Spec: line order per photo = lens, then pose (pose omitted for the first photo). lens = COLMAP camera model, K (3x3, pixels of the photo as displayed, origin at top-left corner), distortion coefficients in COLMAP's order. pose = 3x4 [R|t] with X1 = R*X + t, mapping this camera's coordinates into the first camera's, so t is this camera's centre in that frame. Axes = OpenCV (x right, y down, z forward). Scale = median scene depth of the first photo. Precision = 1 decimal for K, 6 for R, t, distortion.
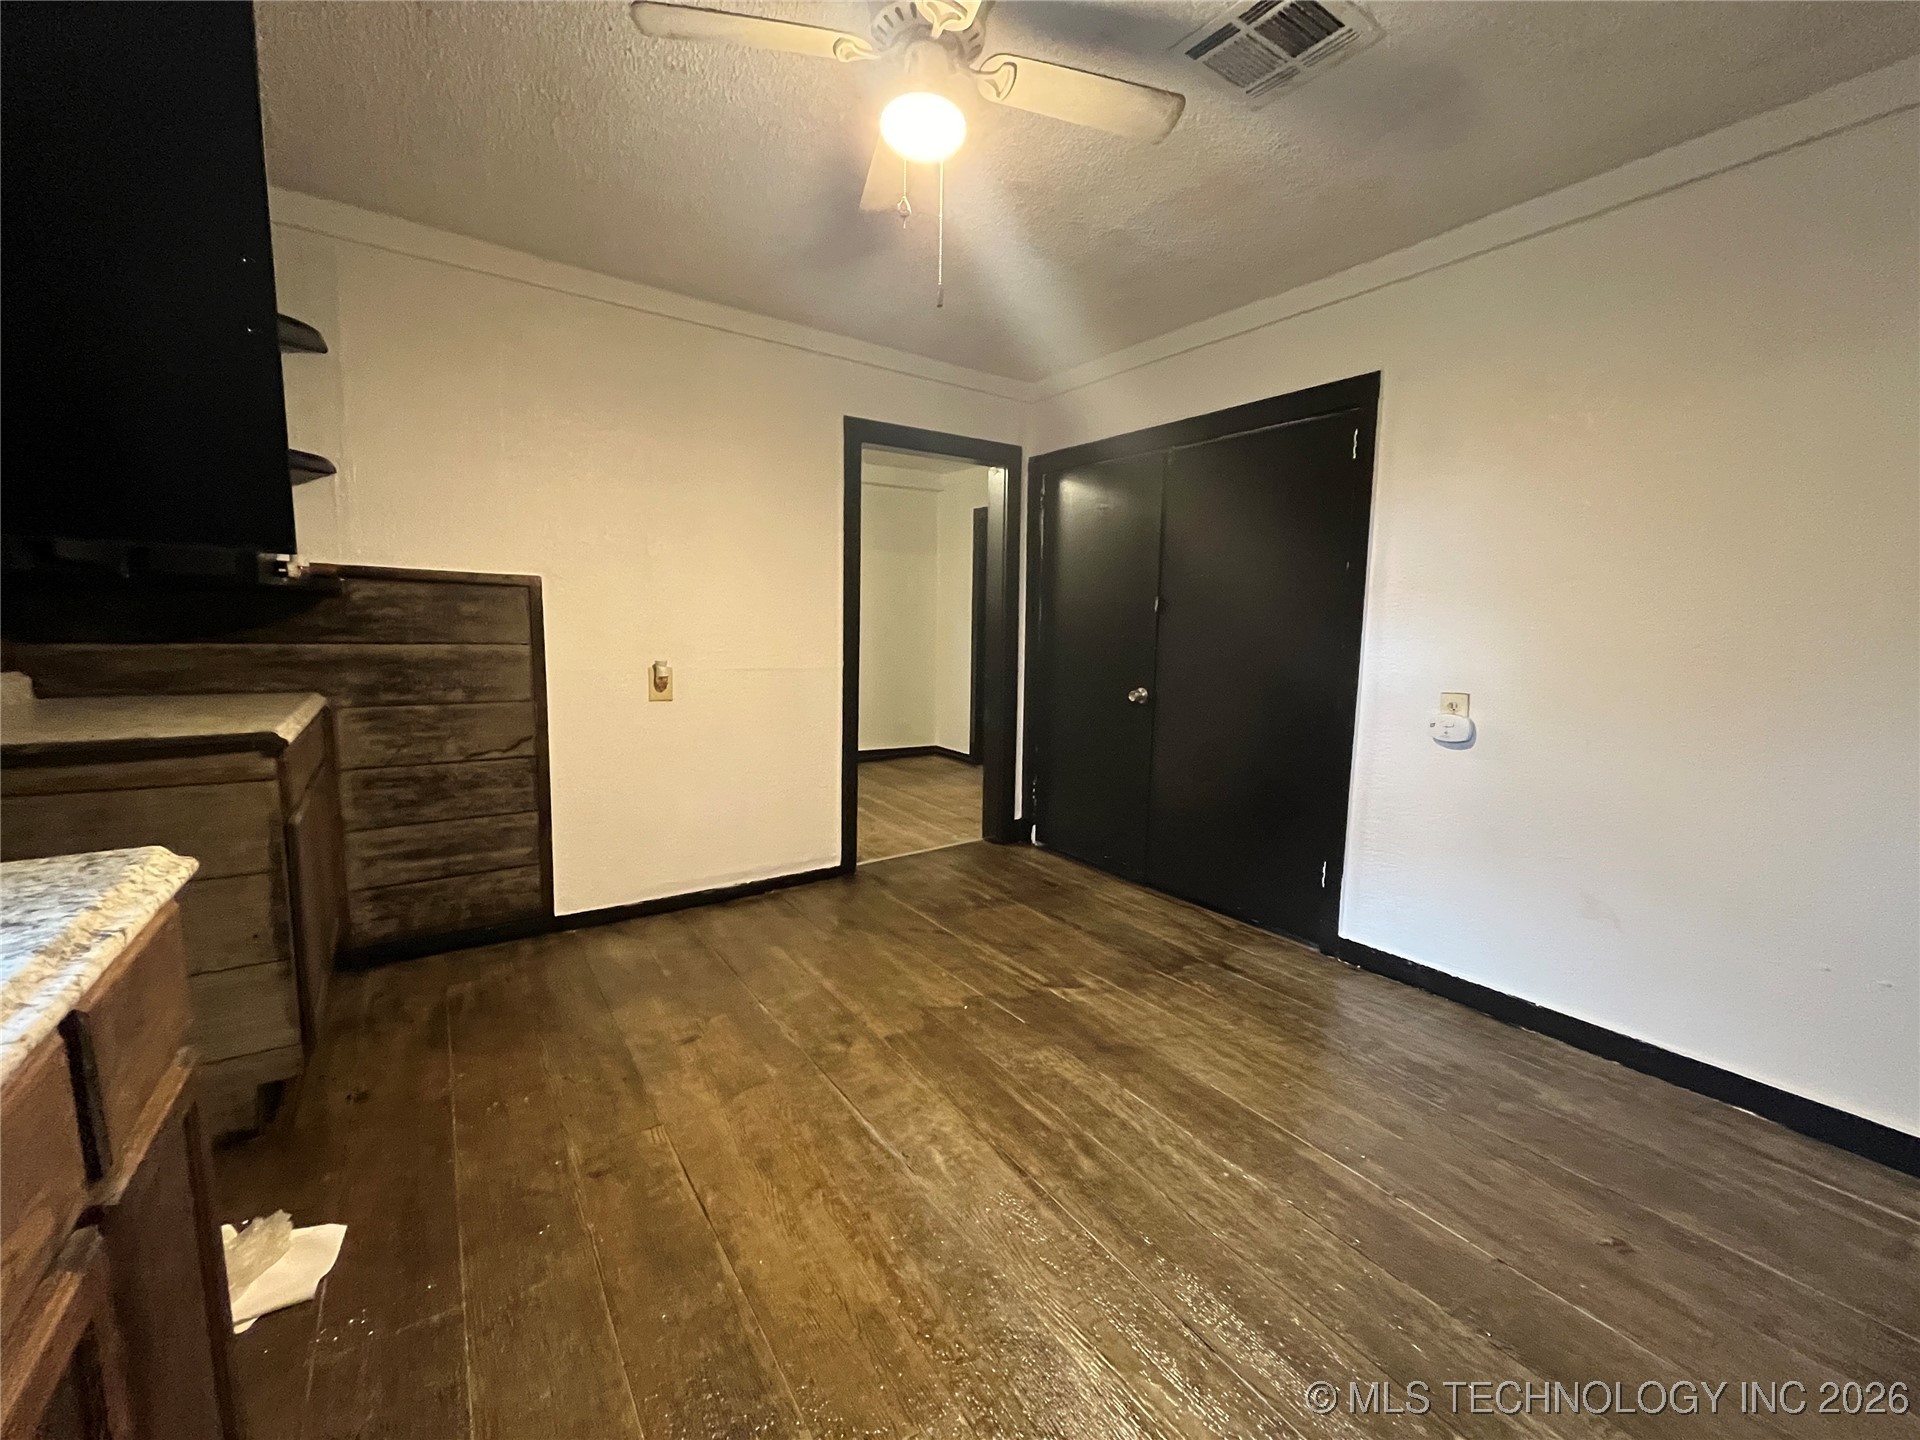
lens RADIAL K [[772.2, 0, 953.8], [0, 772.2, 719.3], [0, 0, 1]] dist [-0.004181, -0.000376]
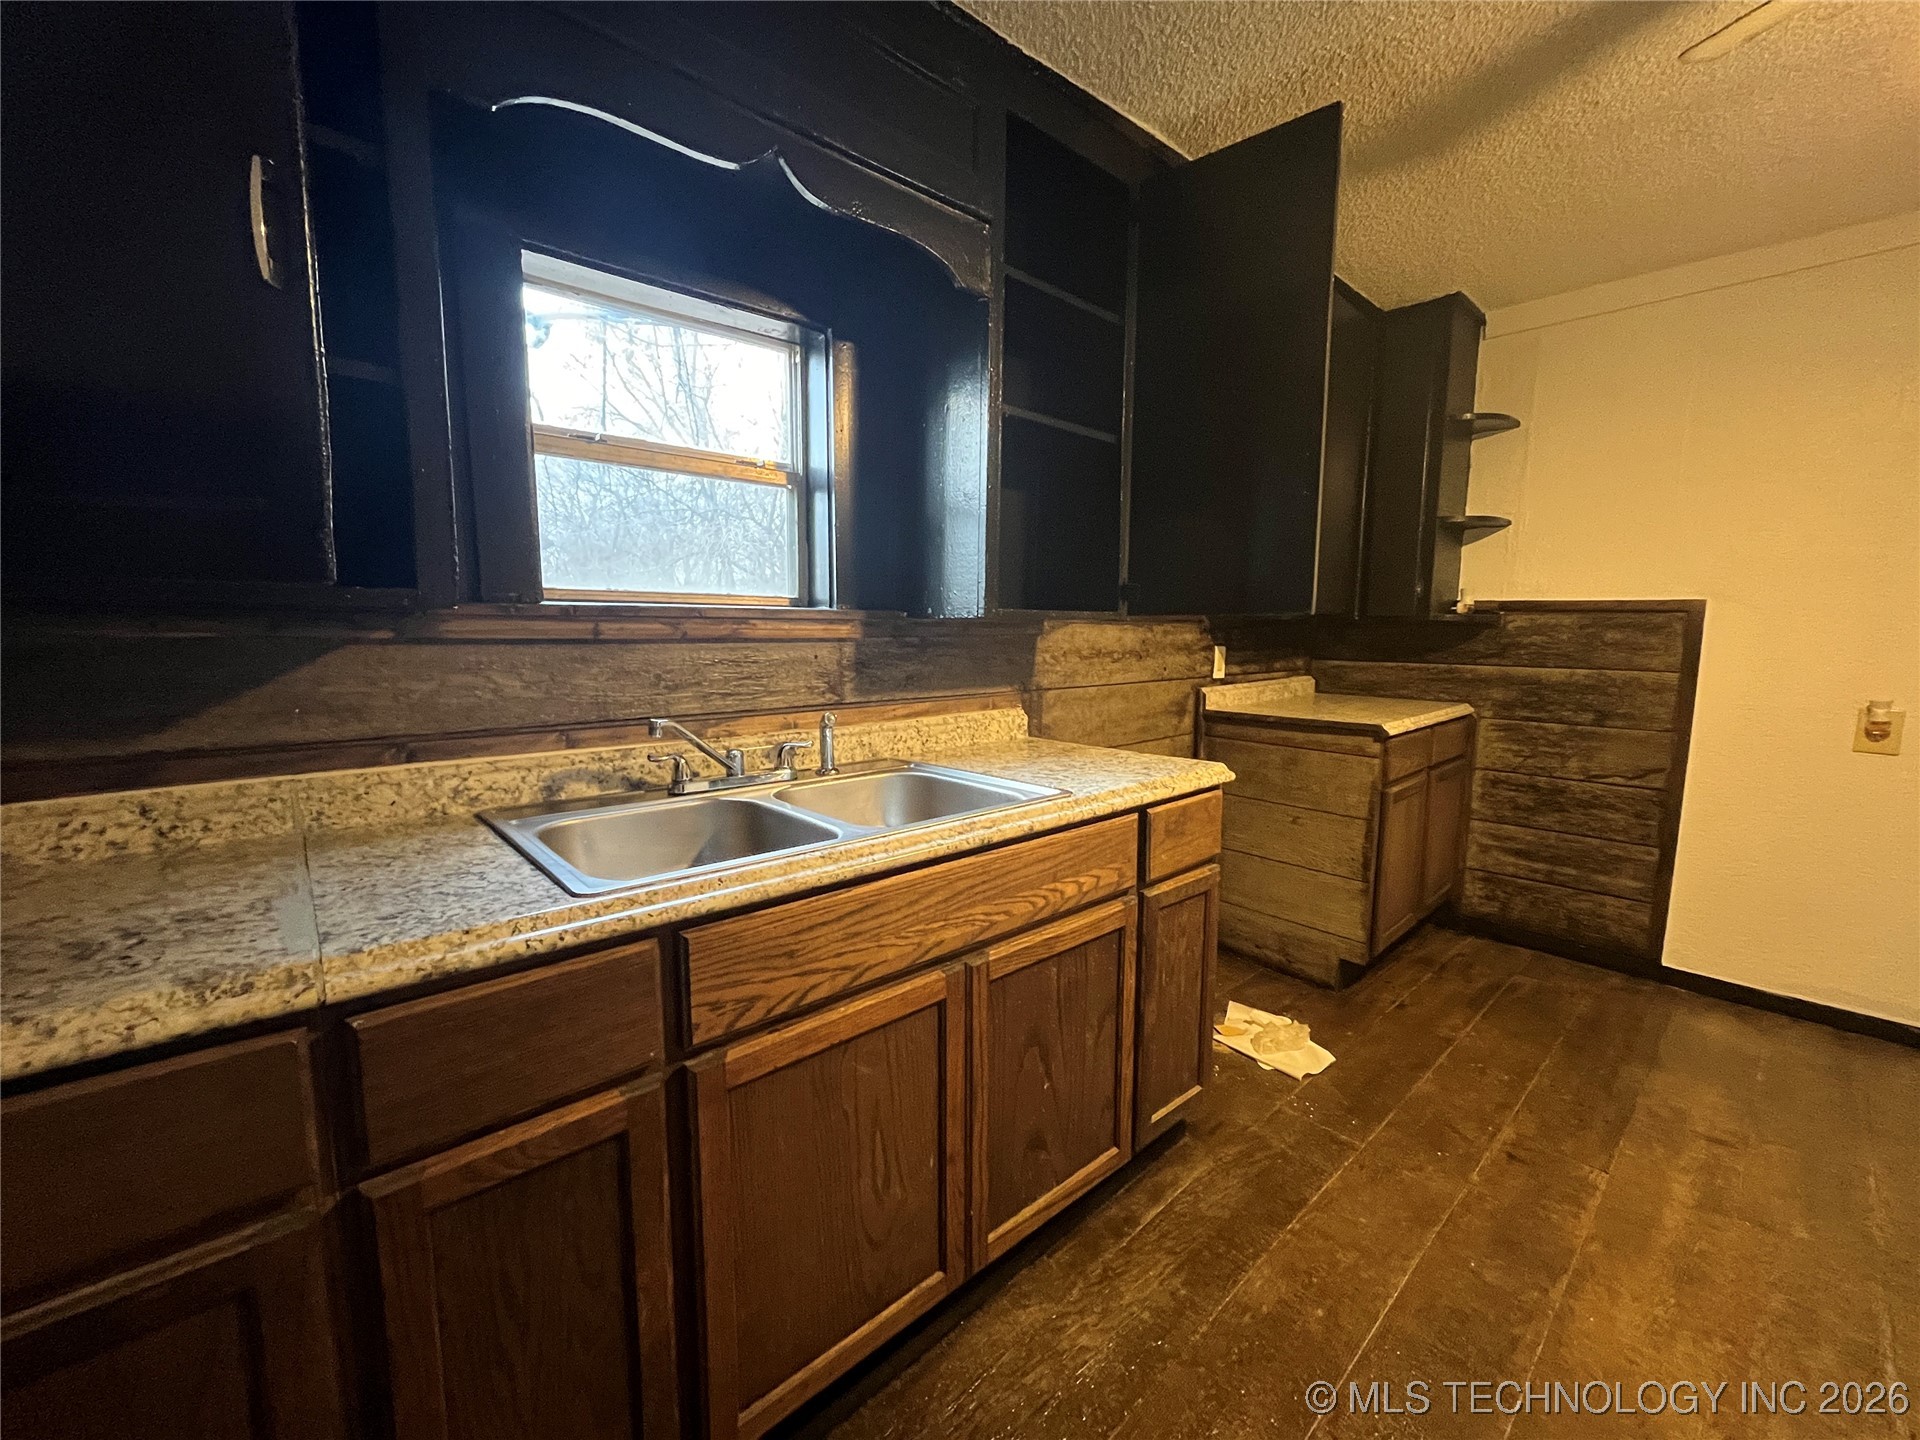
lens RADIAL K [[772.2, 0, 953.8], [0, 772.2, 719.3], [0, 0, 1]] dist [-0.004181, -0.000376]
pose [[0.136394, 0.101442, -0.985447, 0.283032], [-0.122218, 0.988867, 0.084878, -0.012964], [0.983087, 0.108862, 0.147273, -0.005970]]
